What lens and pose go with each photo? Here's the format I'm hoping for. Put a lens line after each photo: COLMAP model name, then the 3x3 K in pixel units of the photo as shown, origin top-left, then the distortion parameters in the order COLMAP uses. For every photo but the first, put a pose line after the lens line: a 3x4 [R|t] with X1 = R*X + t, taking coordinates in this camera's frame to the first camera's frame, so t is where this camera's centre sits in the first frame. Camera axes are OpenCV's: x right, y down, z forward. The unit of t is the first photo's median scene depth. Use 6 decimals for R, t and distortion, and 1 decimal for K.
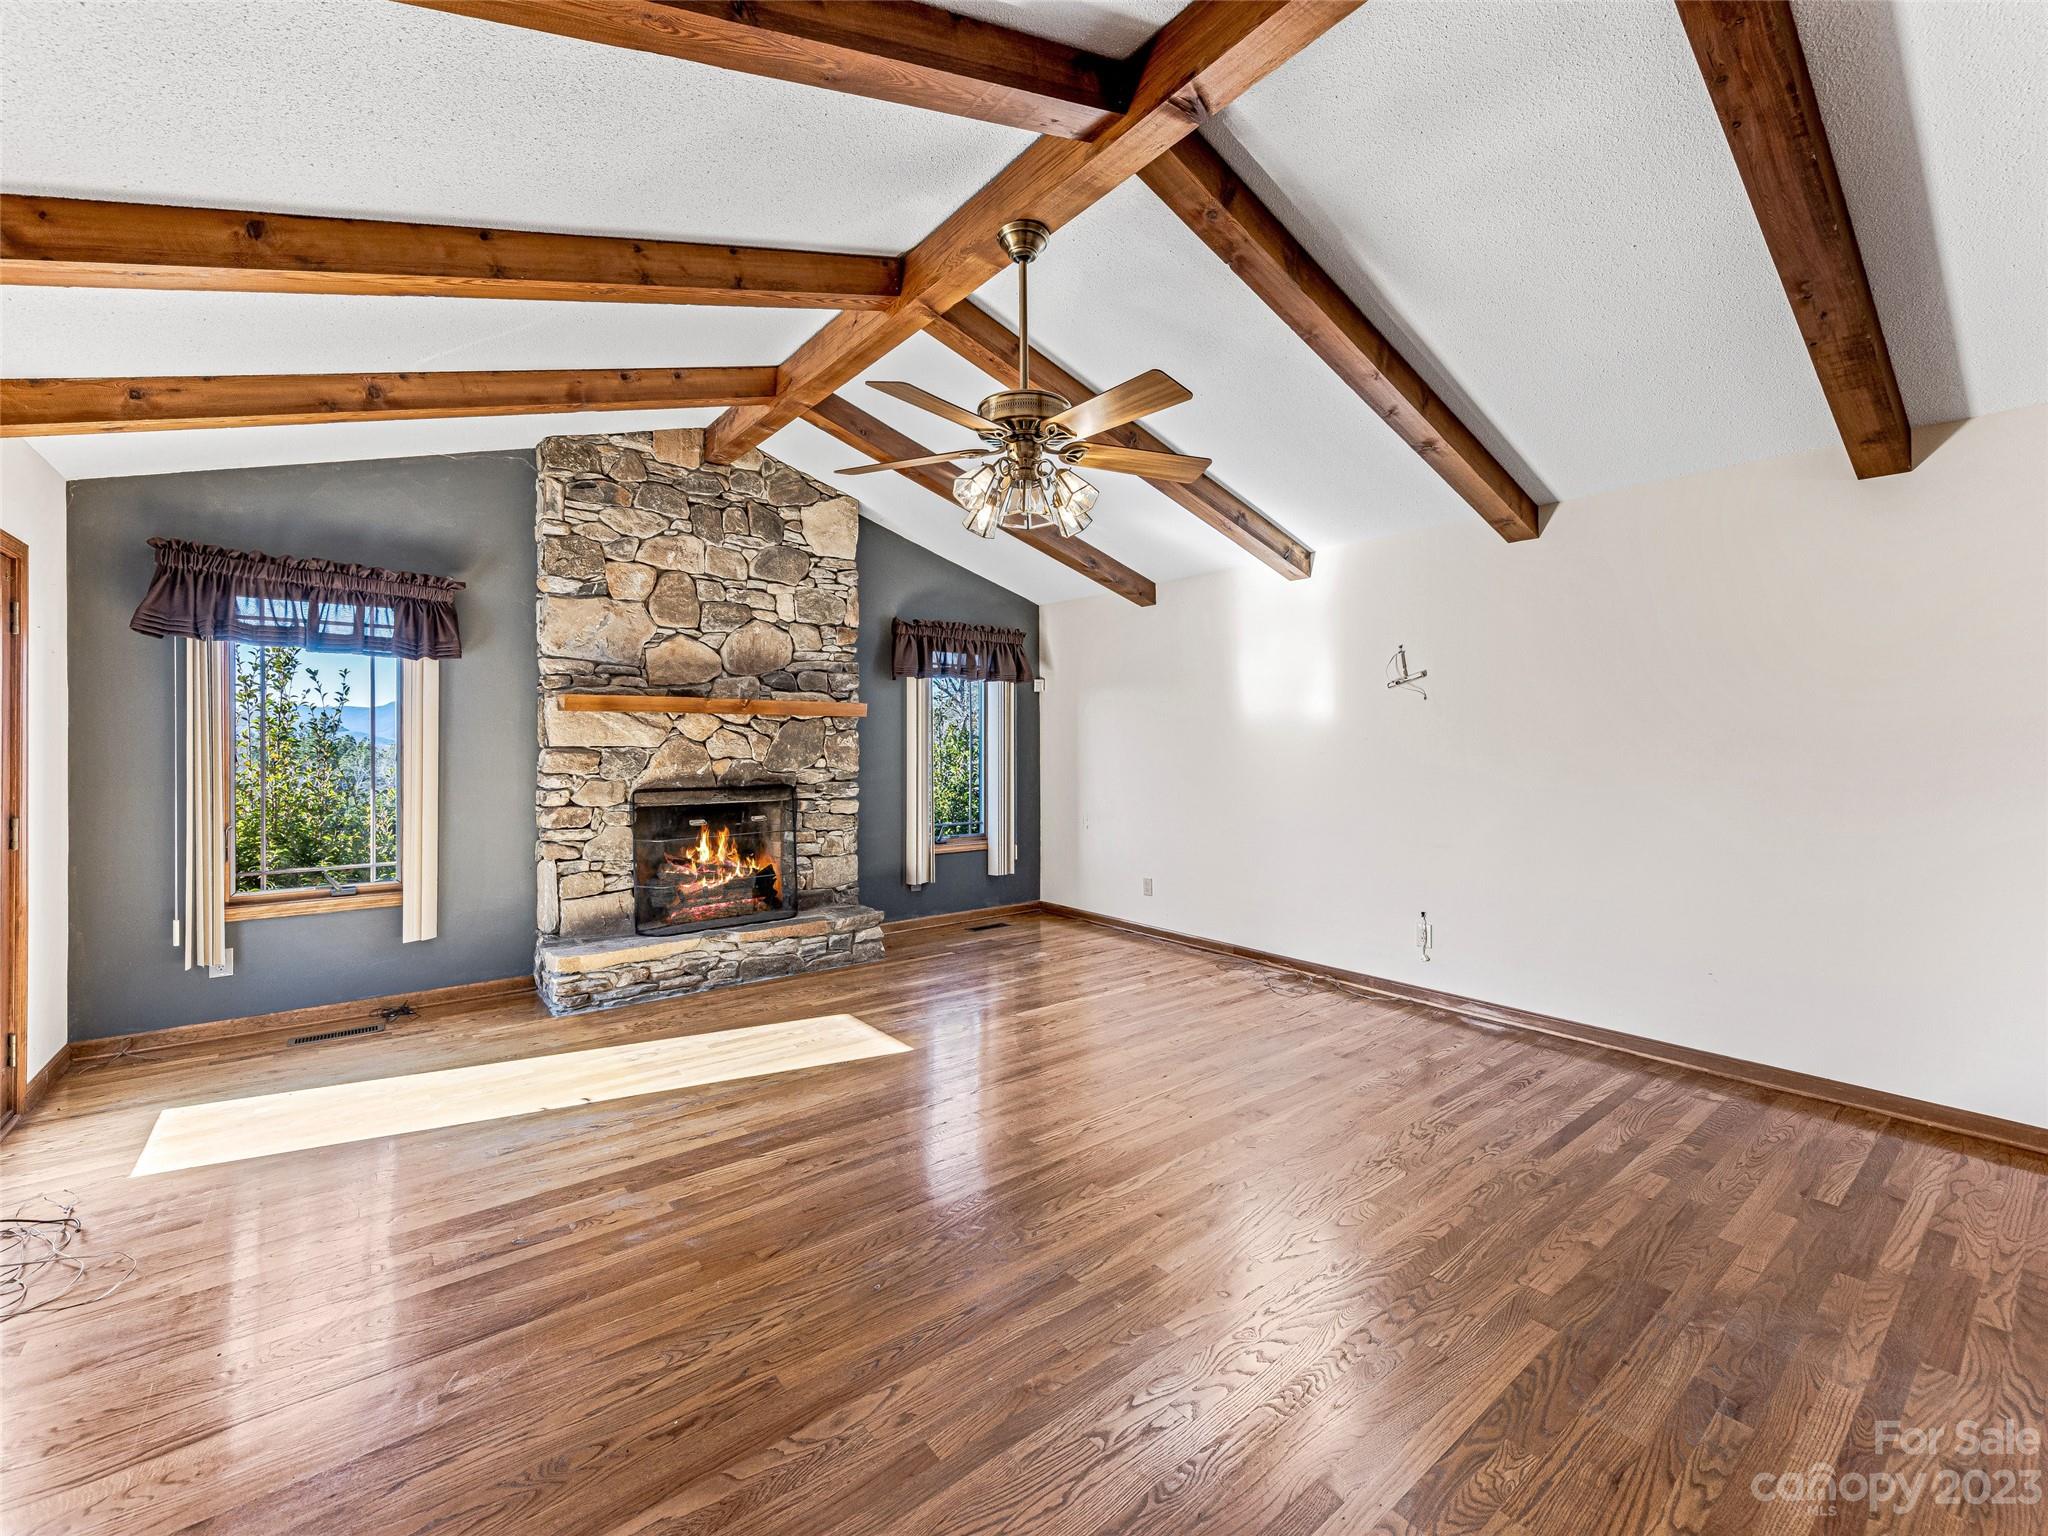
lens RADIAL K [[825.9, 0, 1054.5], [0, 825.9, 743.4], [0, 0, 1]] dist [0.002905, -0.000070]
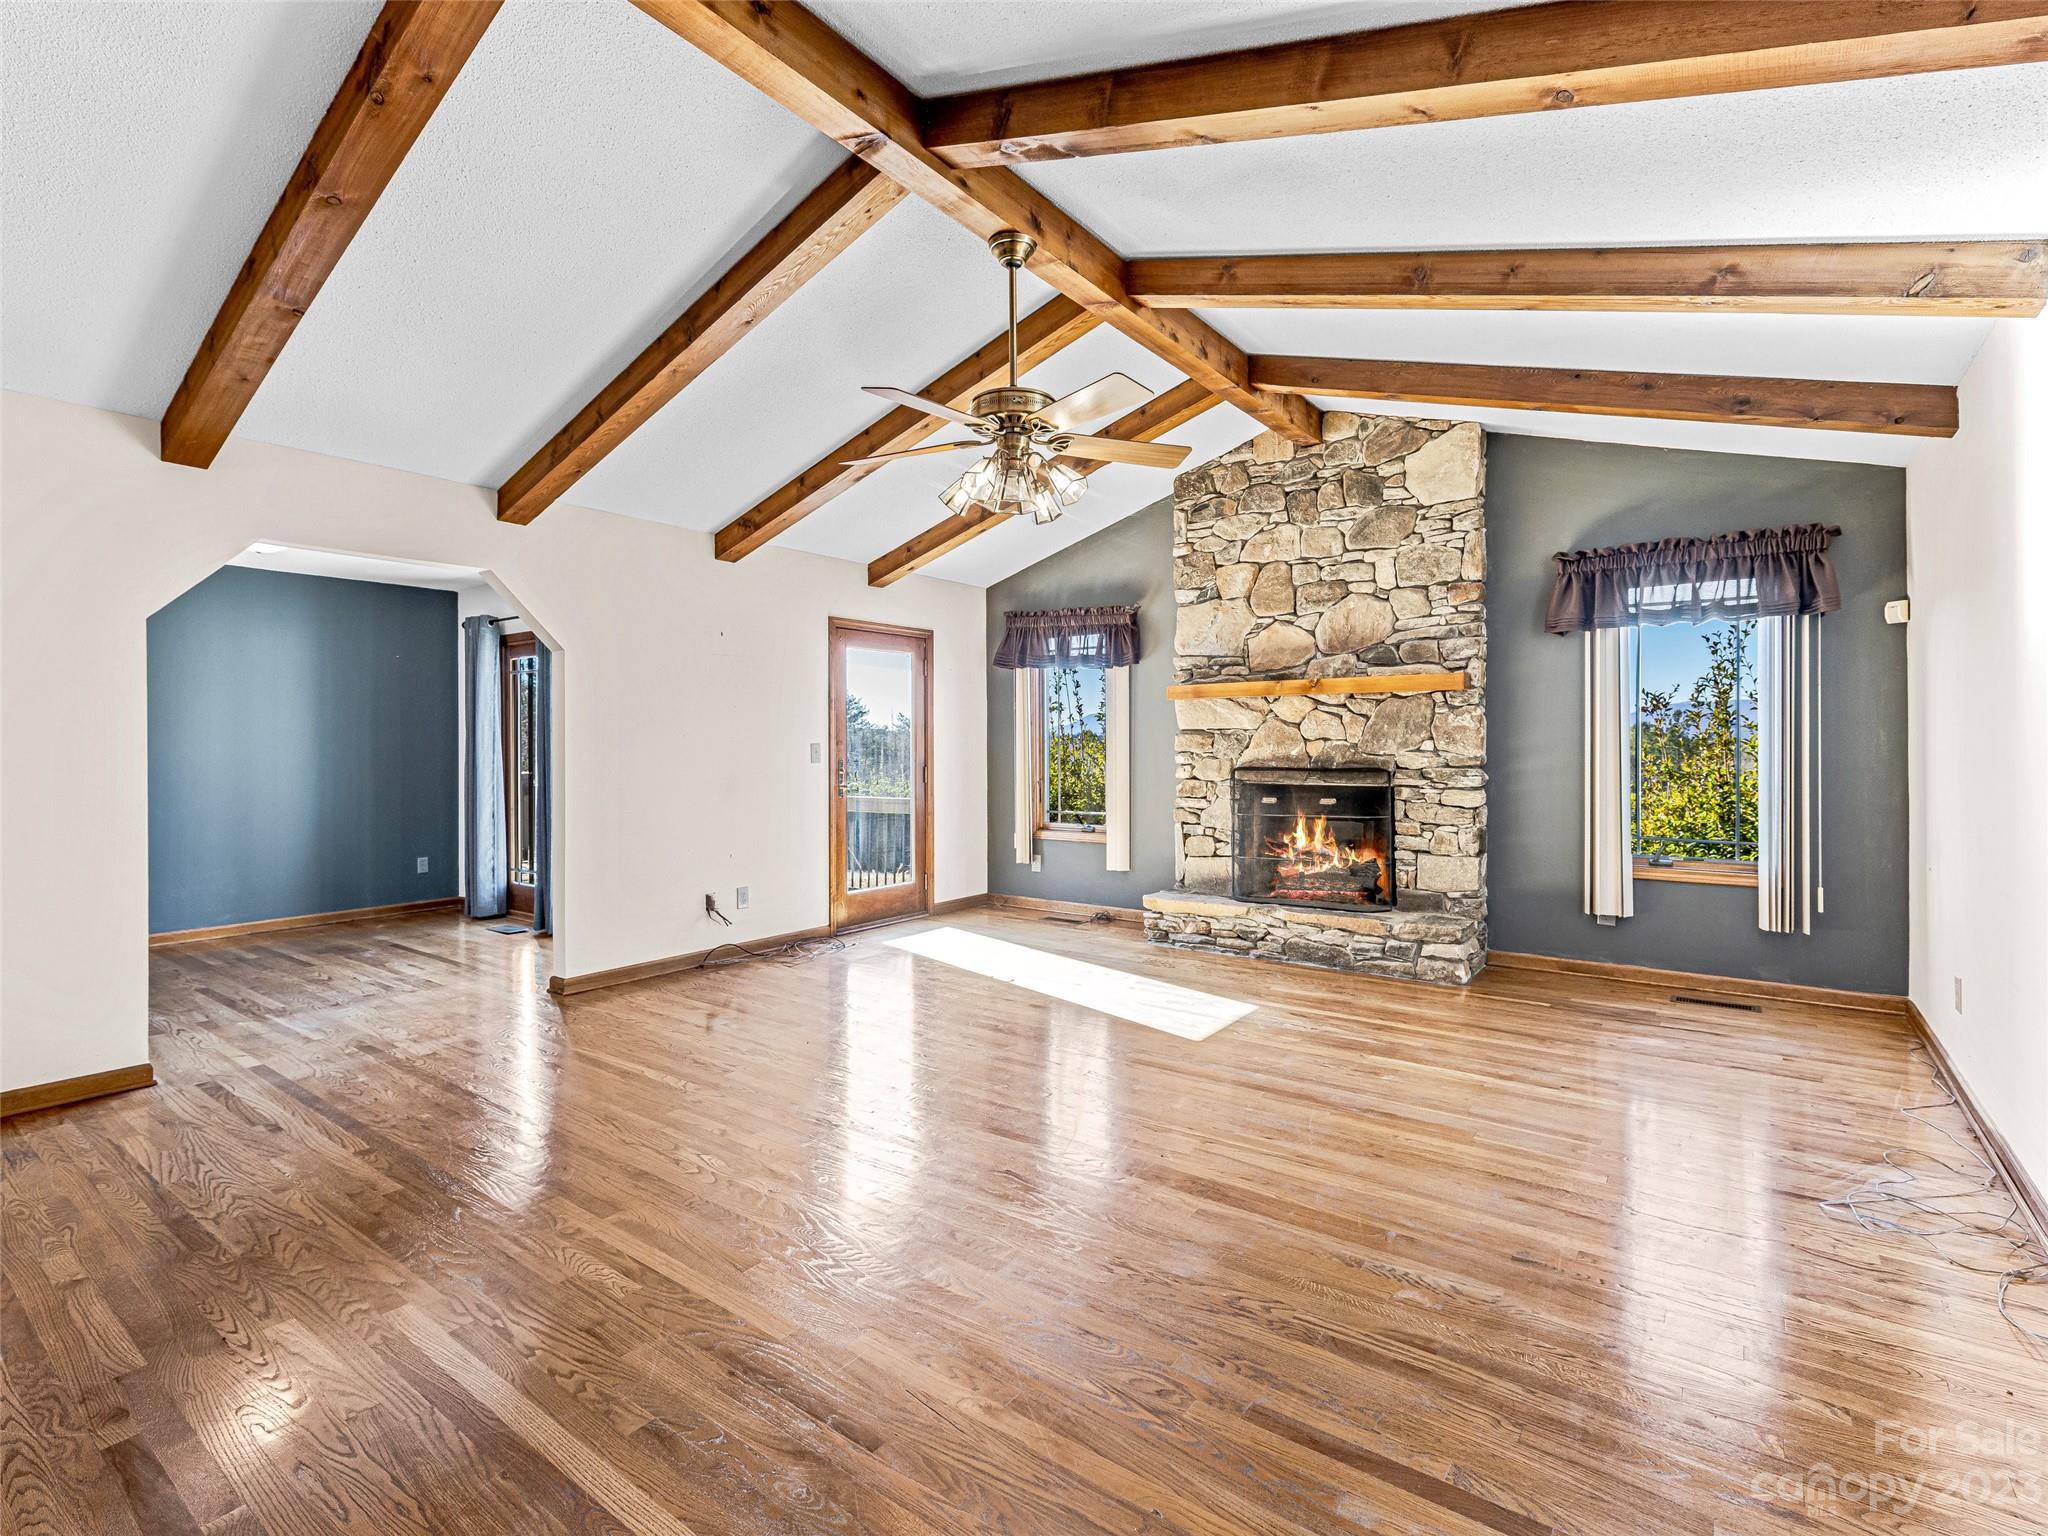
lens RADIAL K [[966.7, 0, 1037.8], [0, 966.7, 742.8], [0, 0, 1]] dist [0.001899, 0.000081]
pose [[0.271939, -0.003733, -0.962307, 0.642128], [0.007339, 0.999971, -0.001805, 0.022093], [0.962286, -0.006572, 0.271959, 0.370250]]
